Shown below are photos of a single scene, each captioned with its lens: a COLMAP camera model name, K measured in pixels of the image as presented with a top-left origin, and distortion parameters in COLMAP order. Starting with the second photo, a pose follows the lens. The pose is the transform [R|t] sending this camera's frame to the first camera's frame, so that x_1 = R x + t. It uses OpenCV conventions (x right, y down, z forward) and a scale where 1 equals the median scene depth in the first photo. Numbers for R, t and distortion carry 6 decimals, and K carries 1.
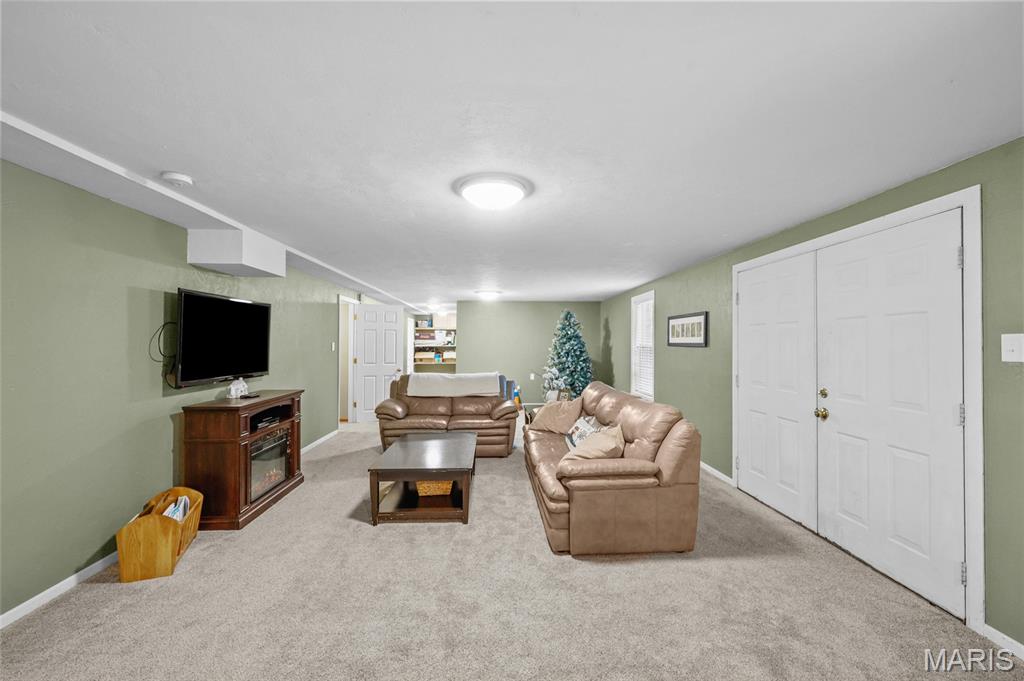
lens RADIAL K [[413.0, 0, 513.0], [0, 413.0, 338.7], [0, 0, 1]] dist [-0.000245, 0.000563]
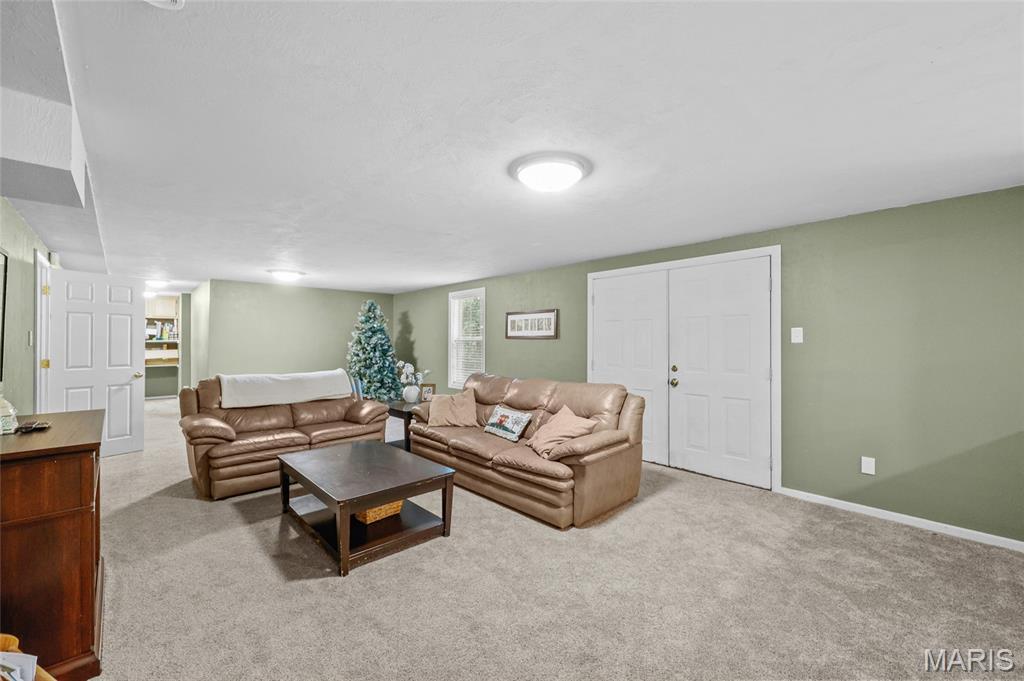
lens RADIAL K [[413.0, 0, 515.3], [0, 413.0, 339.2], [0, 0, 1]] dist [-0.000245, 0.000563]
pose [[0.758068, 0.002735, 0.652169, -0.376120], [-0.006905, 0.999969, 0.003833, 0.016223], [-0.652138, -0.007409, 0.758064, 0.157980]]
